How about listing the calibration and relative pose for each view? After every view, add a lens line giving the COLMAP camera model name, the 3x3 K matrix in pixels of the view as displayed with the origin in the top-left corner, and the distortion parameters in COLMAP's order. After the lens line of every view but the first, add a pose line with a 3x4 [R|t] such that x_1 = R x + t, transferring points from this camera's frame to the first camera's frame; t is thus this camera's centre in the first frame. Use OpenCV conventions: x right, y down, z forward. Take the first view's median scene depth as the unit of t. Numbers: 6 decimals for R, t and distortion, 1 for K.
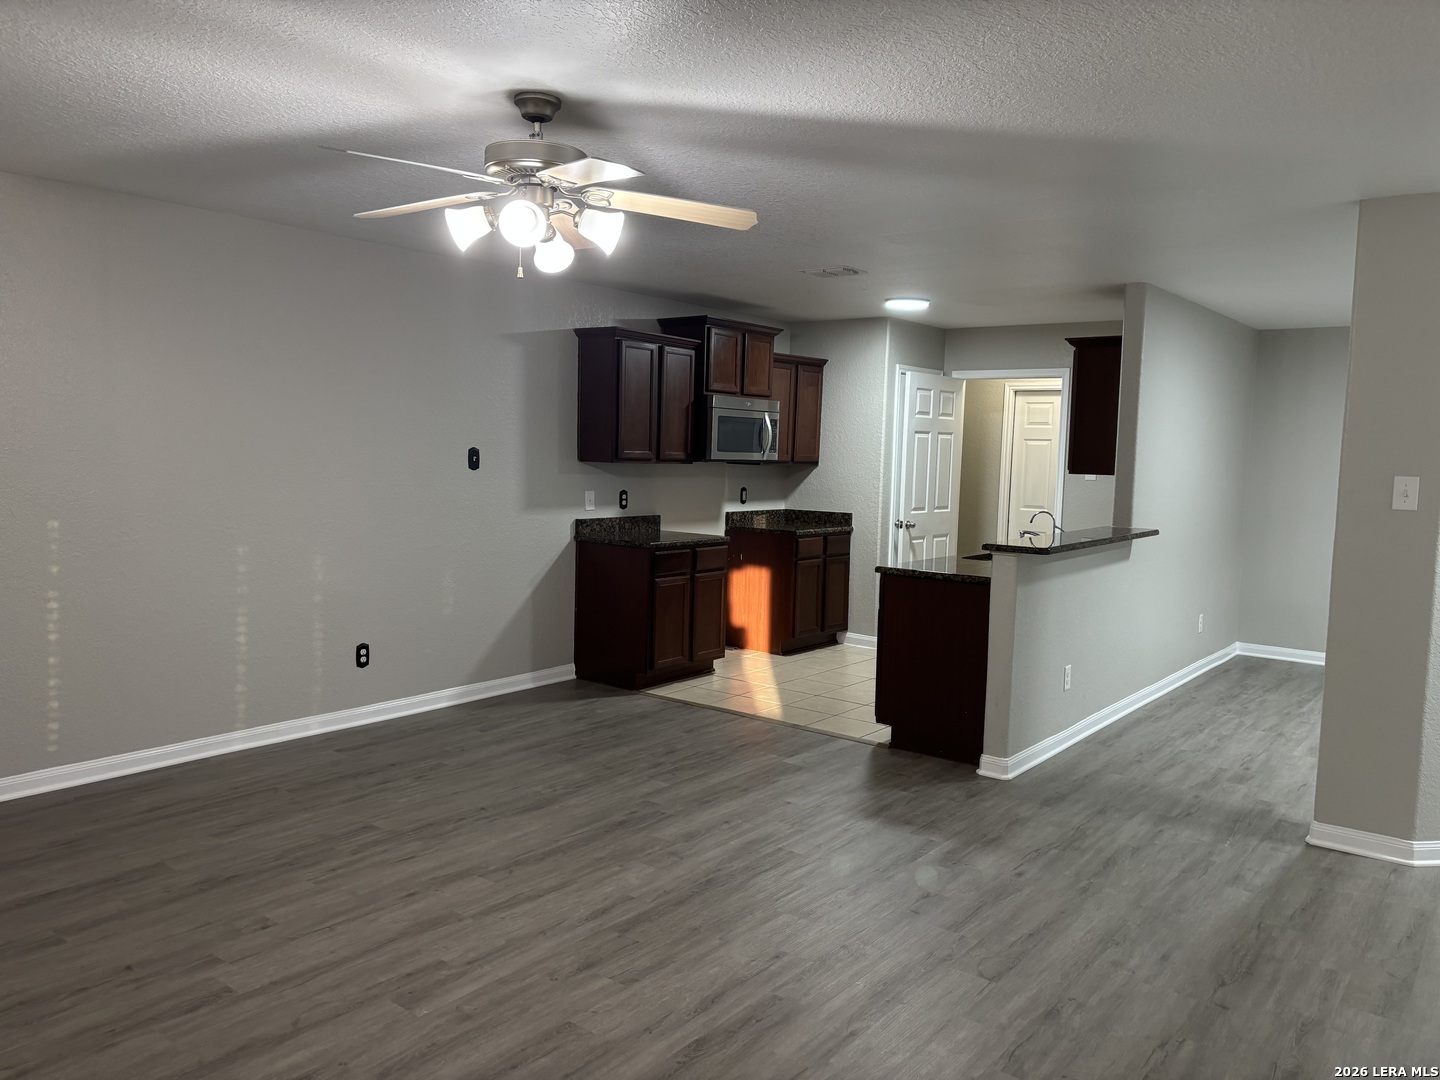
lens RADIAL K [[1090.7, 0, 713.0], [0, 1090.7, 544.0], [0, 0, 1]] dist [0.053174, -0.057819]
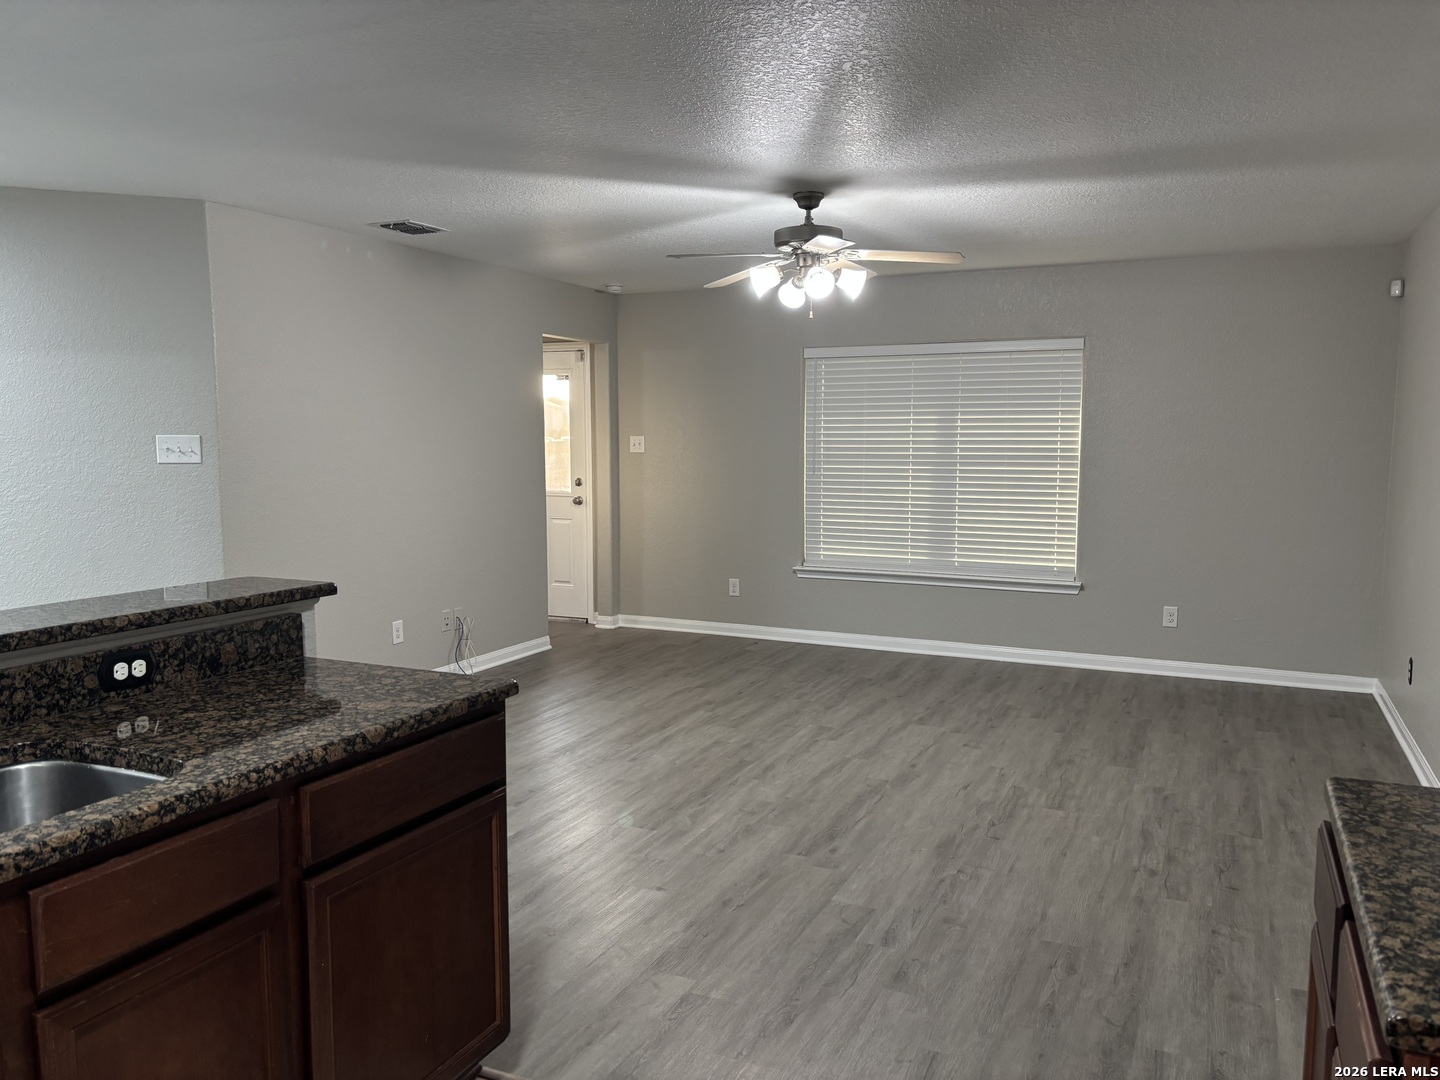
lens RADIAL K [[1090.7, 0, 713.4], [0, 1090.7, 560.1], [0, 0, 1]] dist [0.053174, -0.057819]
pose [[-0.974461, -0.001829, -0.224551, 0.214156], [-0.046815, 0.979649, 0.195182, -0.142511], [0.219624, 0.200710, -0.954715, 1.774312]]
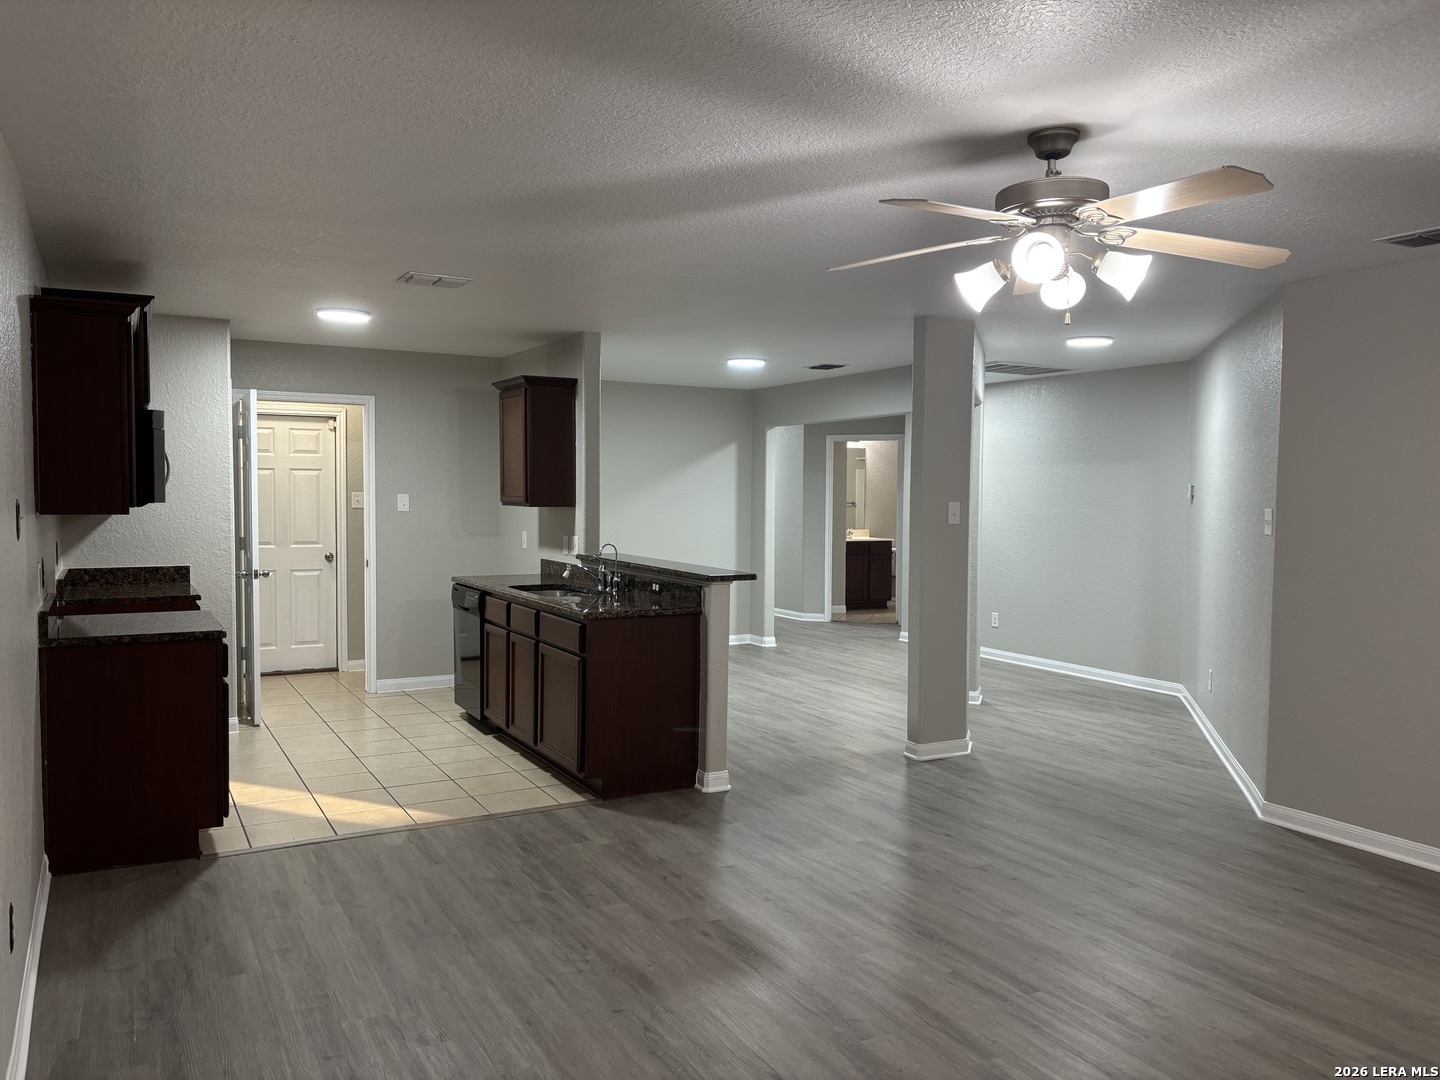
lens RADIAL K [[1090.7, 0, 722.9], [0, 1090.7, 544.2], [0, 0, 1]] dist [0.053174, -0.057819]
pose [[0.388764, -0.068461, 0.918790, -0.825599], [0.080751, 0.995930, 0.040041, -0.083411], [-0.917792, 0.058627, 0.392710, 0.649479]]
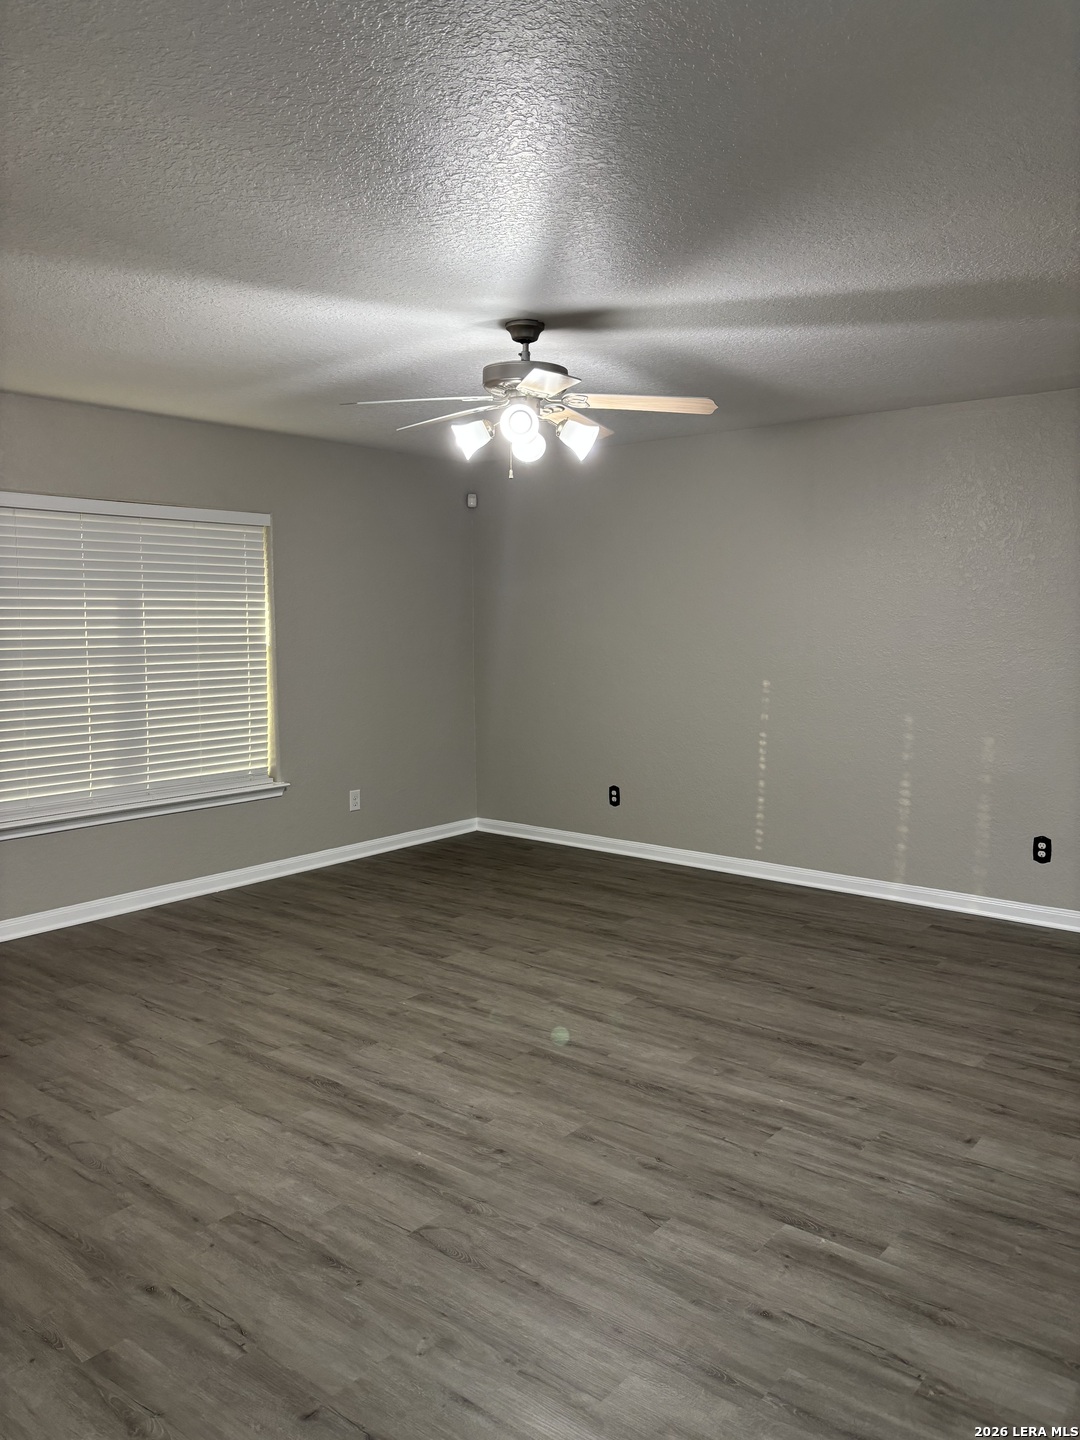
lens RADIAL K [[1090.7, 0, 551.7], [0, 1090.7, 721.8], [0, 0, 1]] dist [0.053174, -0.057819]
pose [[-0.010217, 0.074940, -0.997136, 0.759238], [-0.087413, 0.993303, 0.075548, -0.048151], [0.996120, 0.087934, -0.003598, 0.763802]]
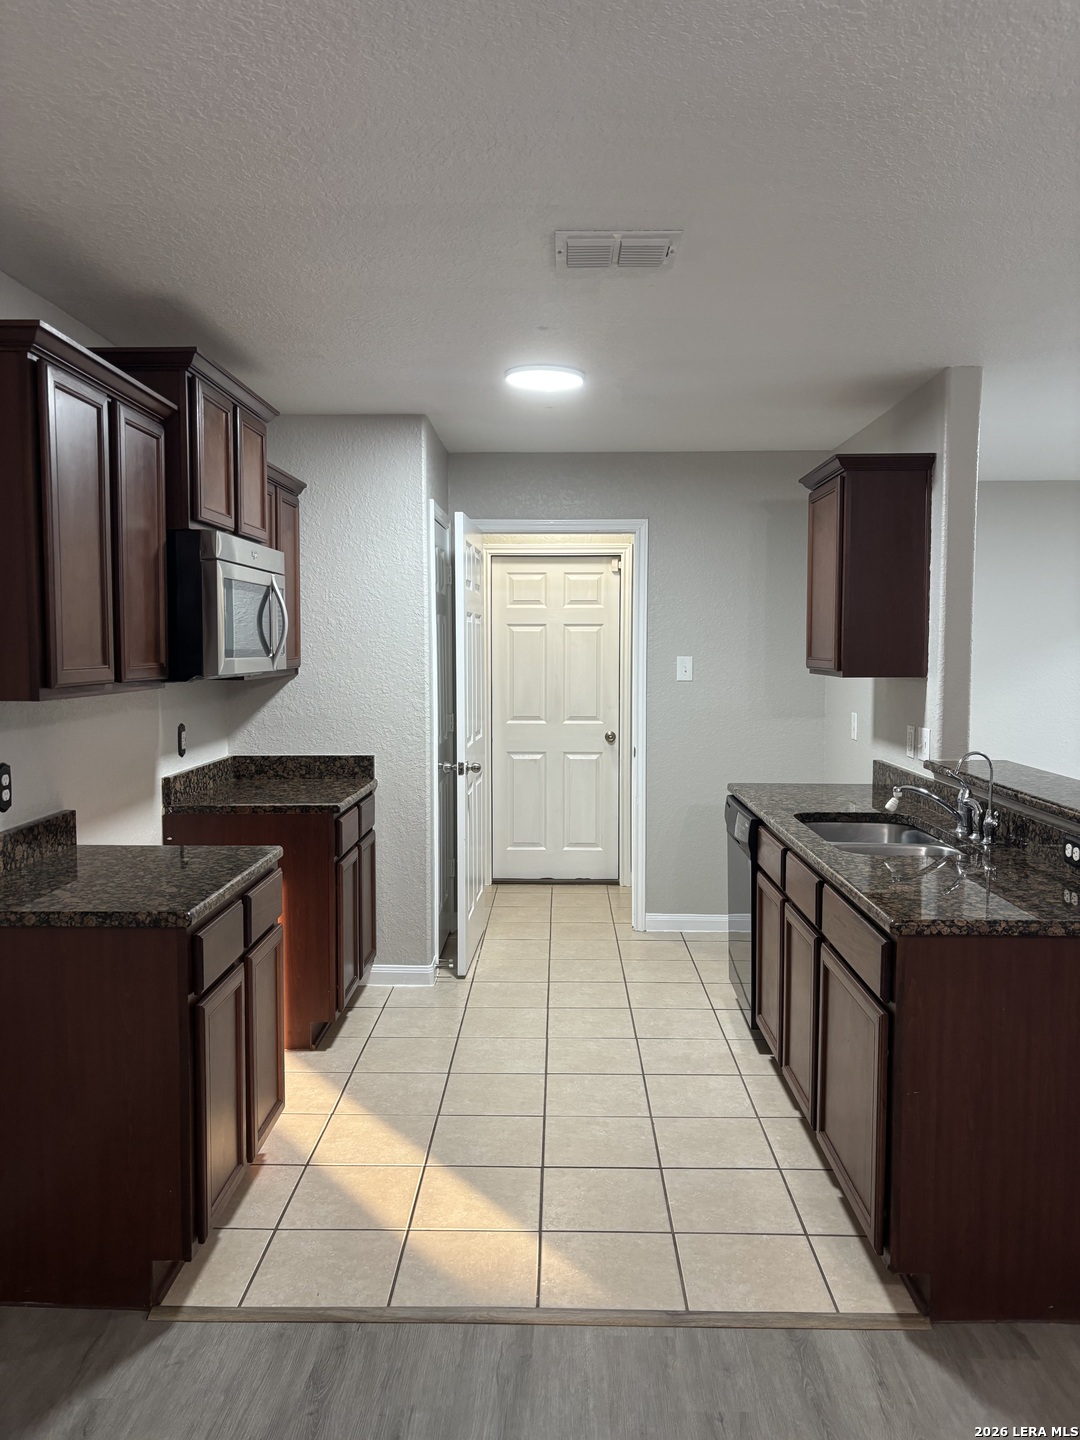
lens RADIAL K [[1090.7, 0, 538.4], [0, 1090.7, 718.3], [0, 0, 1]] dist [0.053174, -0.057819]
pose [[0.800106, -0.065644, 0.596256, -0.267650], [0.071377, 0.997351, 0.014023, -0.093490], [-0.595597, 0.031339, 0.802672, 0.917155]]
